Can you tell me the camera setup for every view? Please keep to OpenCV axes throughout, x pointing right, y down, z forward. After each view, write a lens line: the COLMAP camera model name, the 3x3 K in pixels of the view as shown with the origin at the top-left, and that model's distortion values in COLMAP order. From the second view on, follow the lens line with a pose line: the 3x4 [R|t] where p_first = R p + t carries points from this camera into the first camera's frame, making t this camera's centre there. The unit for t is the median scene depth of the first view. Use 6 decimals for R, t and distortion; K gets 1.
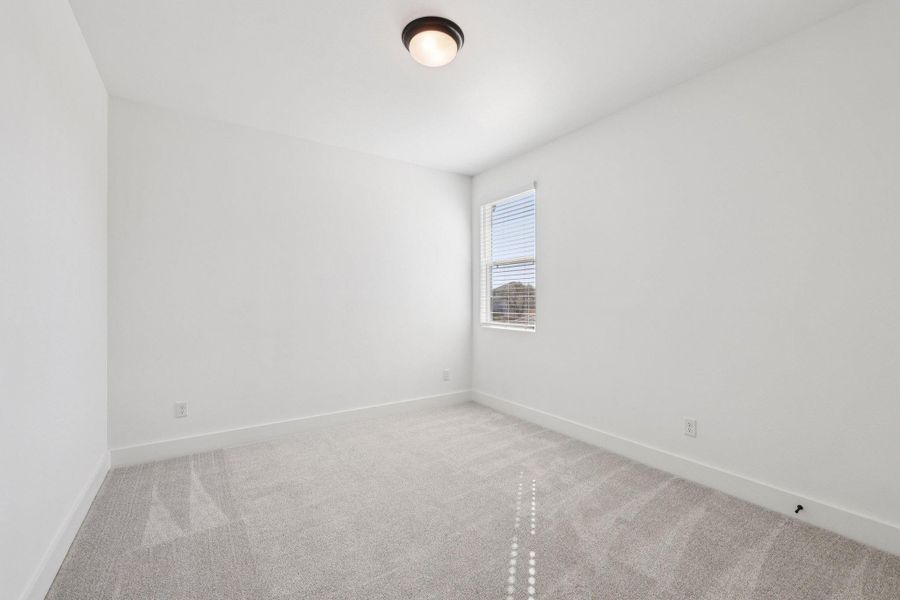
lens RADIAL K [[373.4, 0, 450.6], [0, 373.4, 298.9], [0, 0, 1]] dist [0.000393, -0.000013]
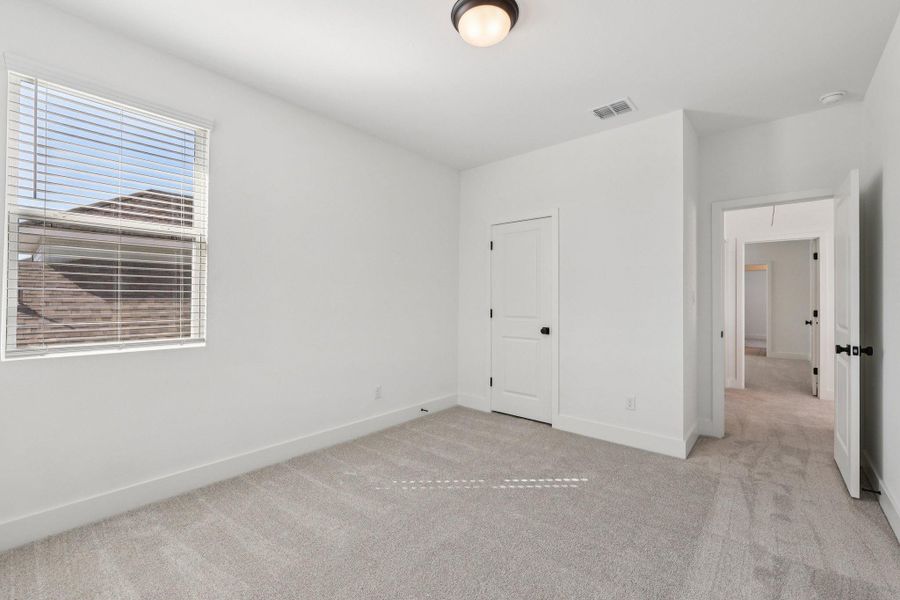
lens RADIAL K [[373.4, 0, 450.5], [0, 373.4, 299.7], [0, 0, 1]] dist [0.000393, -0.000013]
pose [[-0.241991, 0.002881, 0.970274, -0.667732], [-0.000075, 0.999996, -0.002988, 0.008973], [-0.970279, -0.000796, -0.241989, 0.954208]]
